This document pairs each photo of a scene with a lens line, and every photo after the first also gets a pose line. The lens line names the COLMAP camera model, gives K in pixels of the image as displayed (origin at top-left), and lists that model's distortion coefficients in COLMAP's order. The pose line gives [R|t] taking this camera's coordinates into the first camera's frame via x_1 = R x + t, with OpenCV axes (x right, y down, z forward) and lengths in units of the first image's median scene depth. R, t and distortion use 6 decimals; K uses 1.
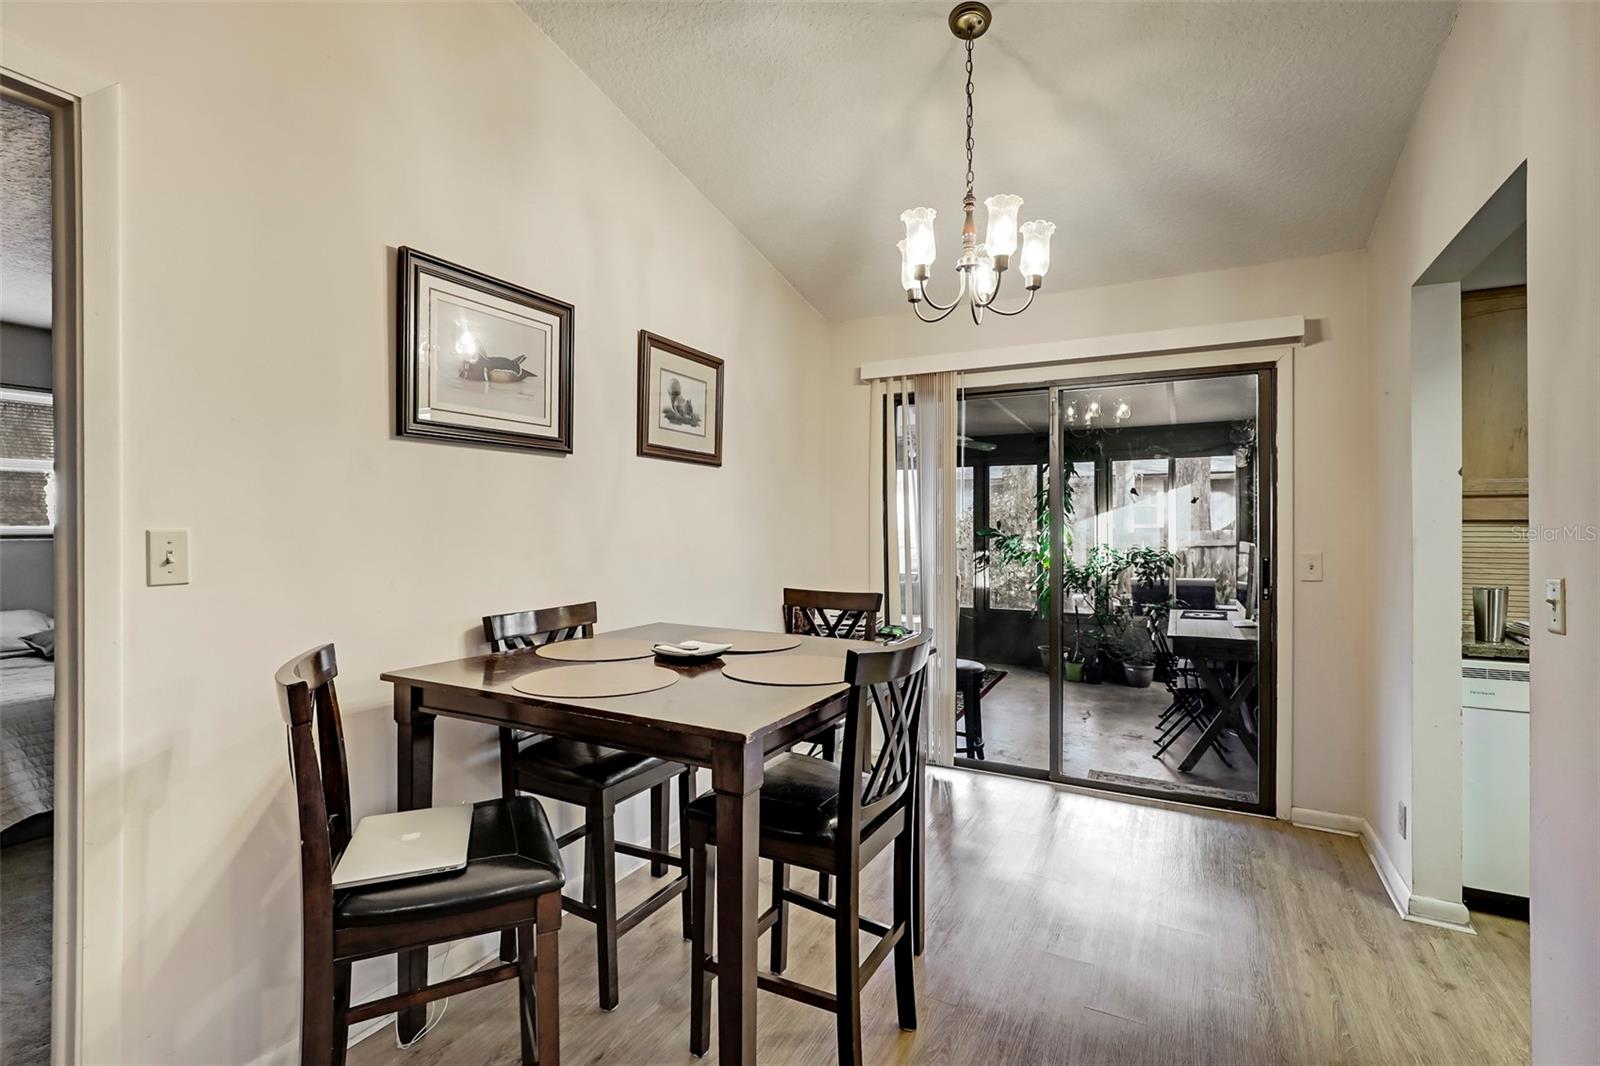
lens RADIAL K [[728.2, 0, 803.9], [0, 728.2, 527.3], [0, 0, 1]] dist [-0.014820, 0.000922]
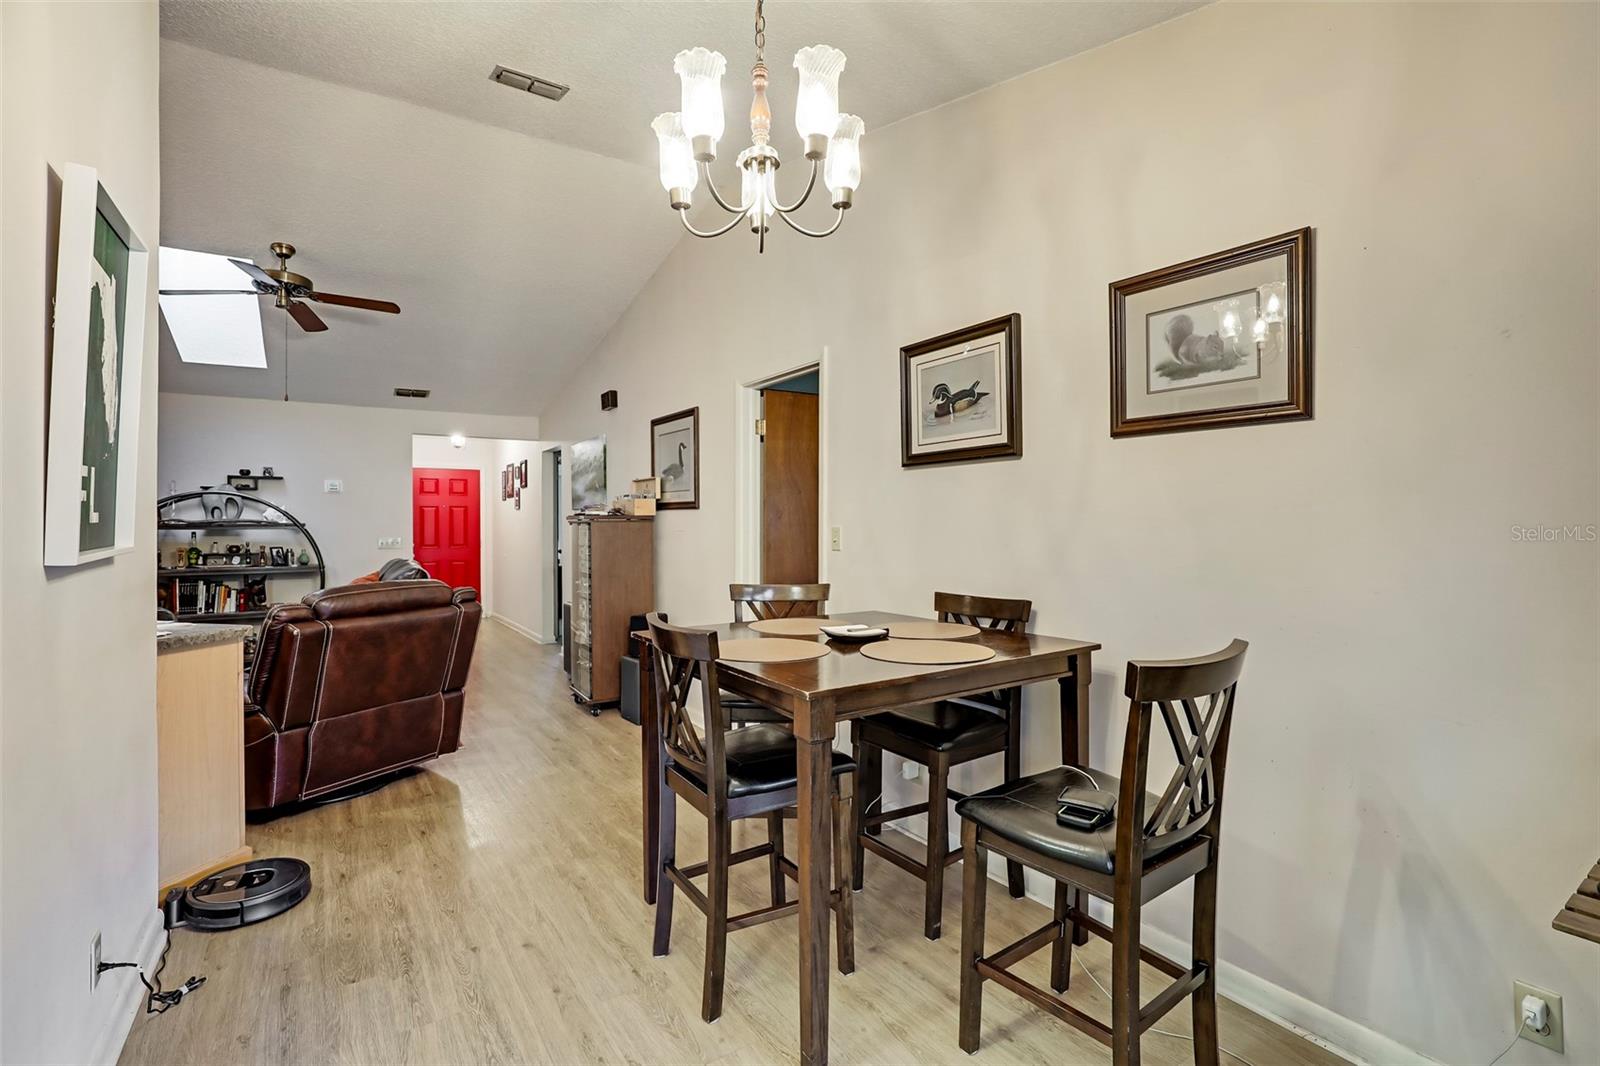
lens RADIAL K [[728.2, 0, 803.9], [0, 728.2, 527.3], [0, 0, 1]] dist [-0.014820, 0.000922]
pose [[-0.471721, -0.002201, -0.881745, 0.734163], [-0.006457, 0.999979, 0.000959, 0.002718], [0.881724, 0.006146, -0.471725, 1.213161]]
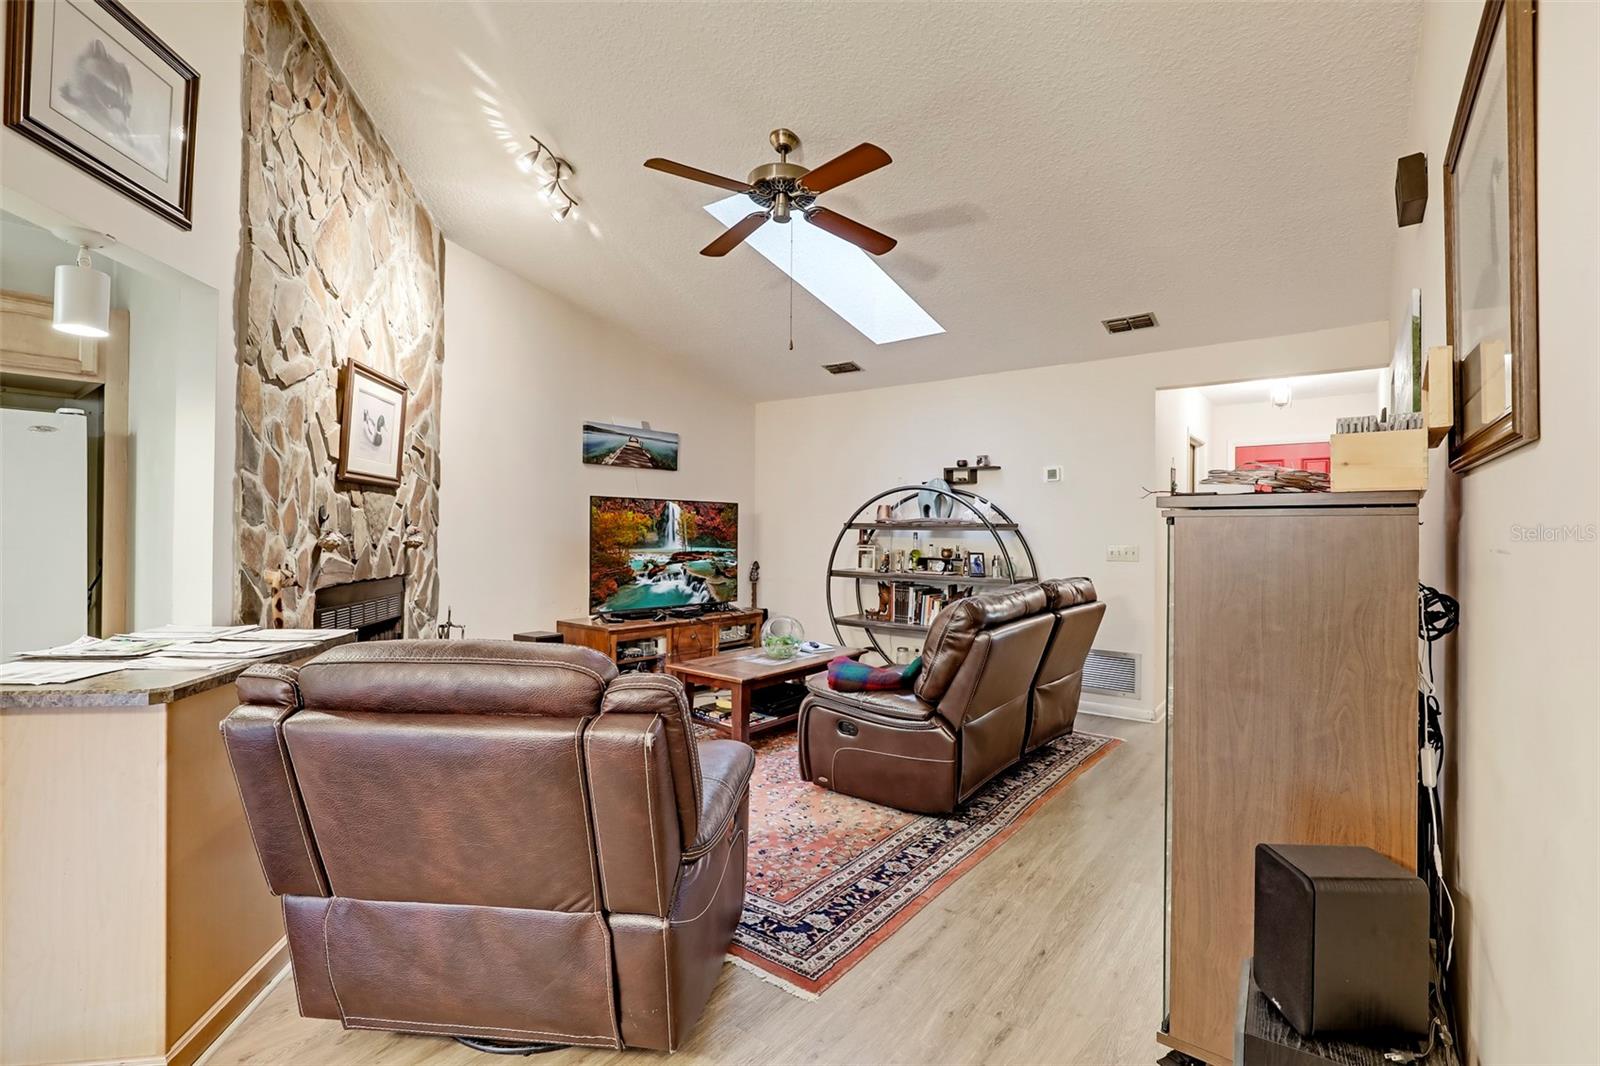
lens RADIAL K [[728.2, 0, 803.9], [0, 728.2, 527.3], [0, 0, 1]] dist [-0.014820, 0.000922]
pose [[-0.987557, -0.011387, 0.156846, -0.506041], [-0.010357, 0.999919, 0.007379, 0.004914], [-0.156917, 0.005663, -0.987596, 0.482547]]
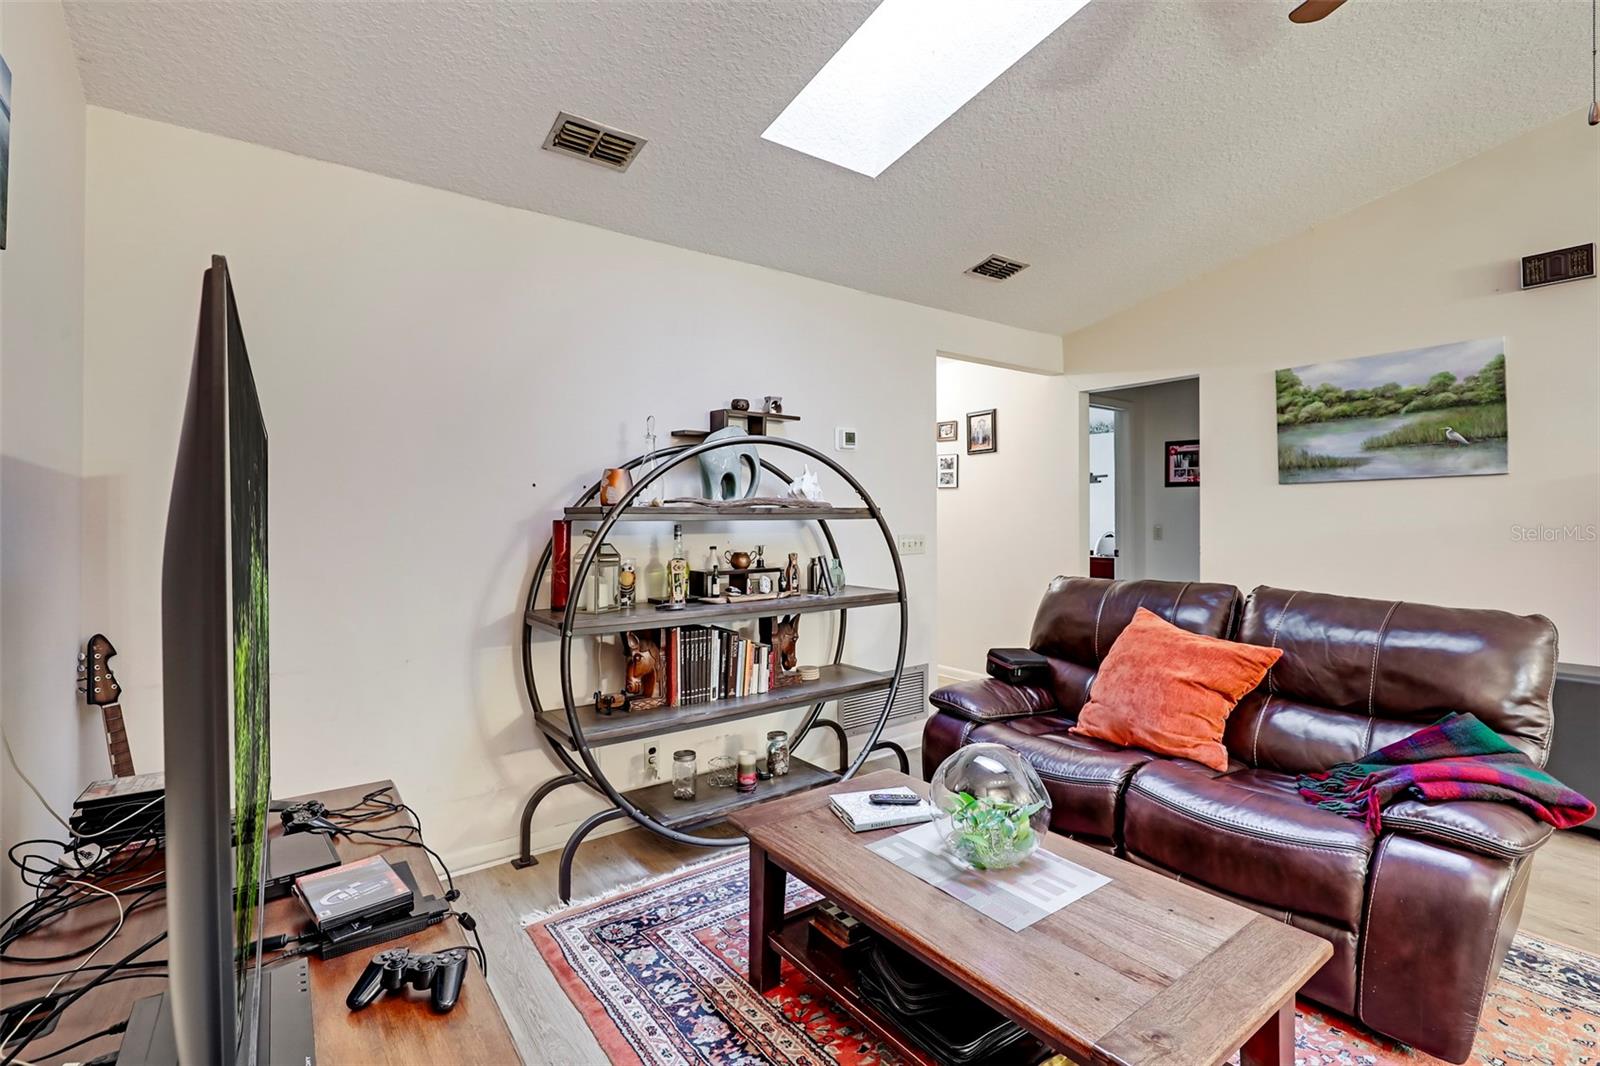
lens RADIAL K [[729.8, 0, 825.2], [0, 729.8, 513.8], [0, 0, 1]] dist [-0.014197, 0.000283]
pose [[-0.397930, -0.006083, -0.917396, 0.526799], [-0.005754, 0.999975, -0.004134, 0.020066], [0.917398, 0.003634, -0.397955, -1.175533]]
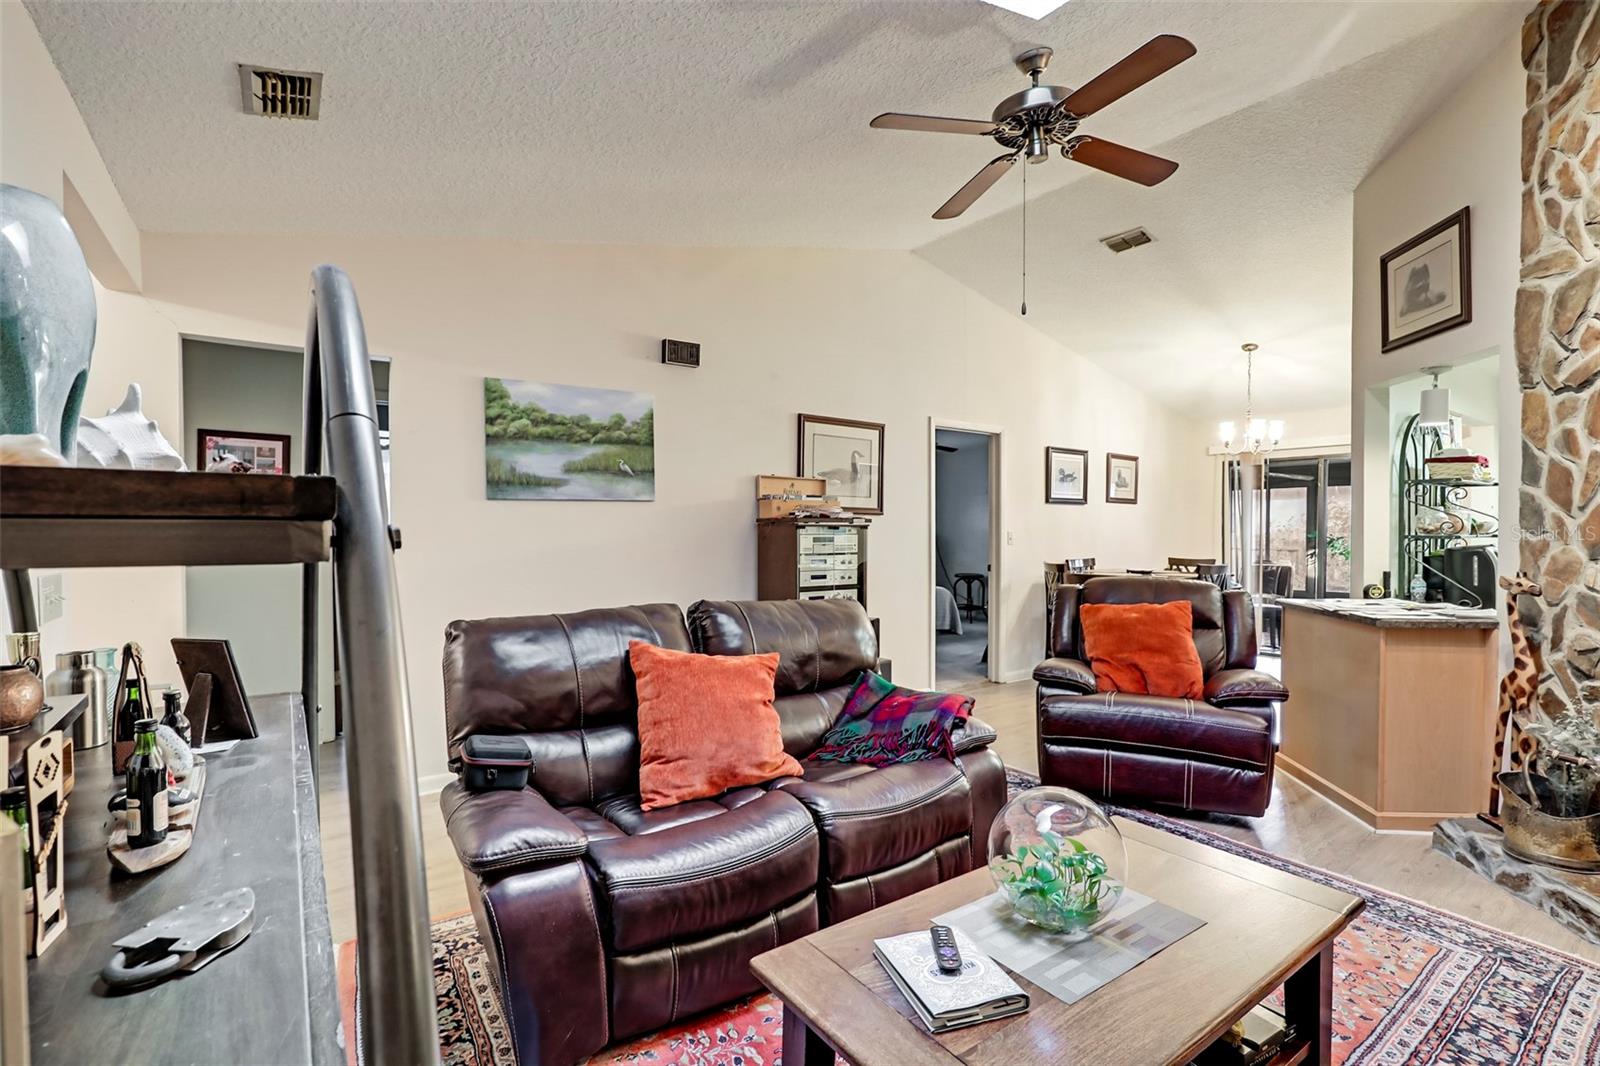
lens RADIAL K [[723.9, 0, 795.7], [0, 723.9, 549.4], [0, 0, 1]] dist [-0.015998, 0.000623]
pose [[0.897211, 0.006924, -0.441547, -0.097897], [0.001358, 0.999829, 0.018439, 0.018917], [0.441599, -0.017144, 0.897049, -1.947169]]
